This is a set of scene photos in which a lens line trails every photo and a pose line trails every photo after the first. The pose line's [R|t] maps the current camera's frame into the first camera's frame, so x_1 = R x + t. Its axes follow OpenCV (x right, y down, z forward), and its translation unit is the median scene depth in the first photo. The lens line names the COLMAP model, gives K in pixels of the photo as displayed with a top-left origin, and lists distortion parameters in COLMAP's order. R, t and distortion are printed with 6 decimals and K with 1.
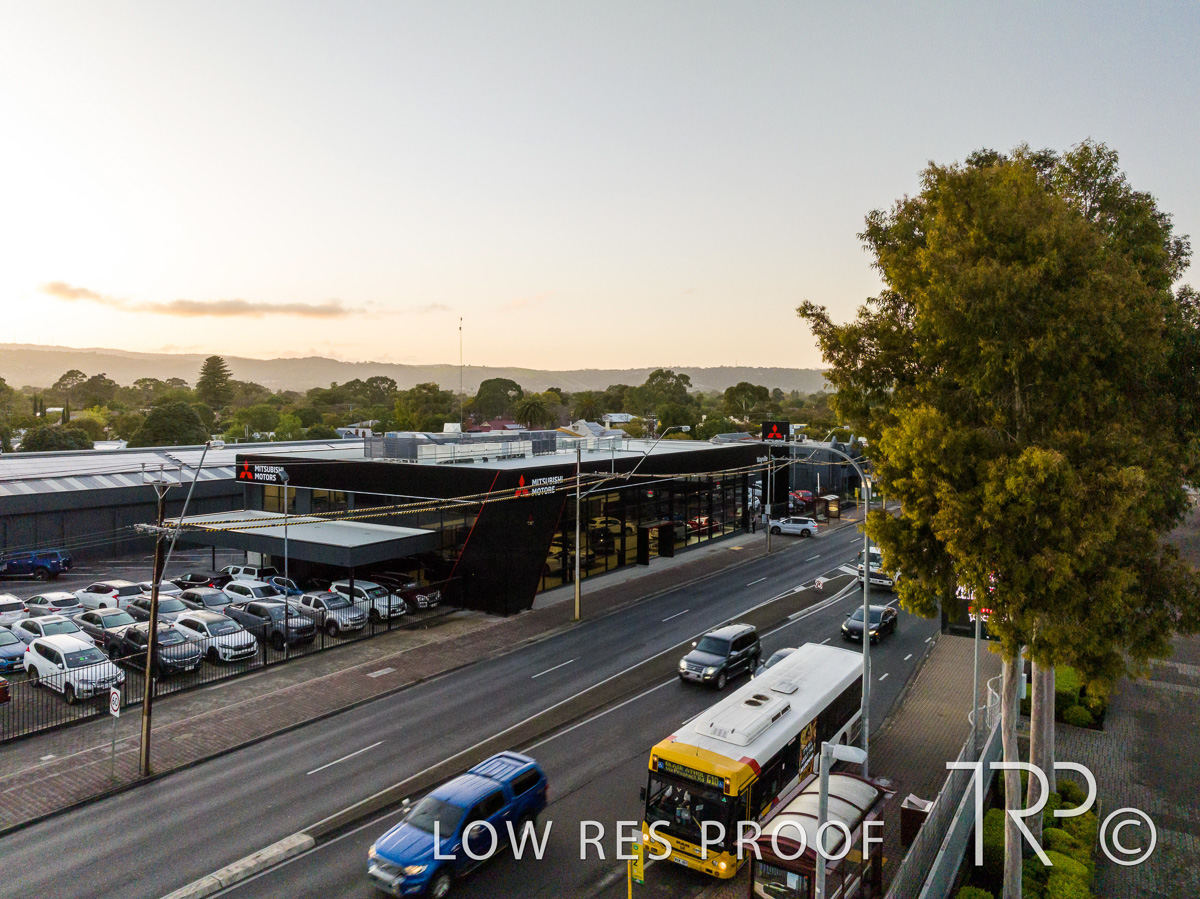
lens RADIAL K [[859.7, 0, 600.4], [0, 859.7, 428.3], [0, 0, 1]] dist [-0.036541, -0.006394]
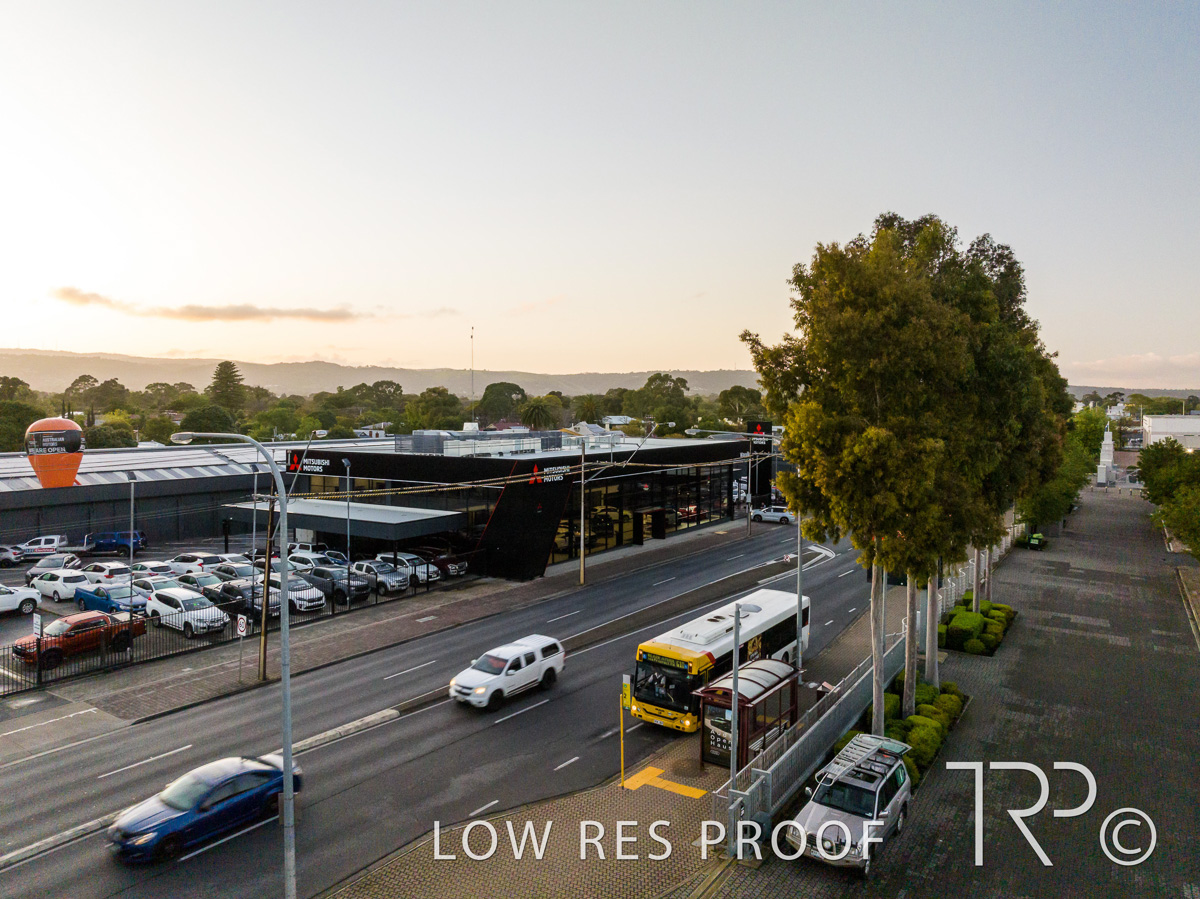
lens RADIAL K [[852.8, 0, 600.0], [0, 852.8, 449.5], [0, 0, 1]] dist [-0.038137, -0.000702]
pose [[0.999998, -0.001737, -0.000543, -0.001210], [0.001748, 0.999779, 0.020966, 0.010072], [0.000507, -0.020967, 0.999780, -0.202483]]
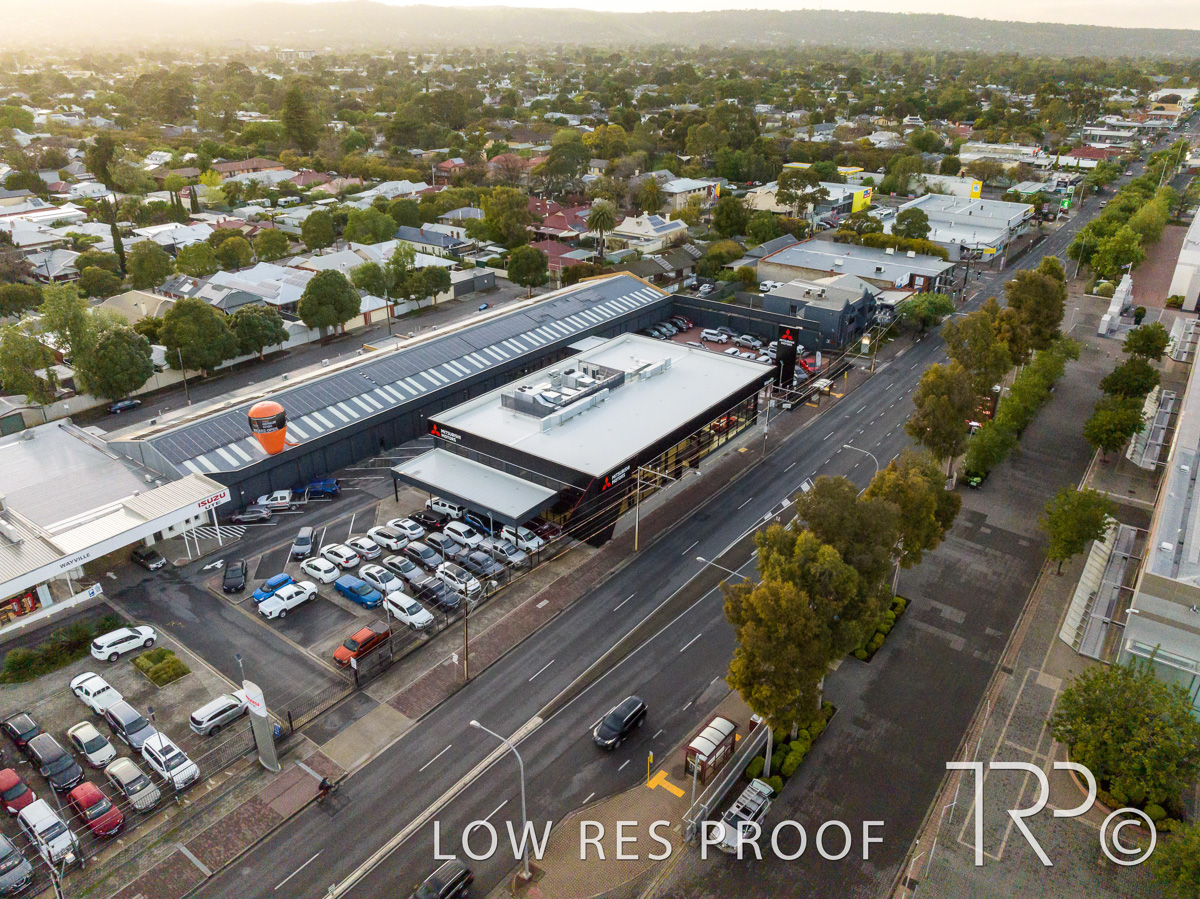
lens RADIAL K [[850.4, 0, 600.0], [0, 850.4, 449.5], [0, 0, 1]] dist [-0.007988, -0.075054]
pose [[0.997368, 0.032014, -0.065062, 0.007250], [-0.002890, 0.914096, 0.405487, -0.772604], [0.072454, -0.404232, 0.911782, -0.632138]]
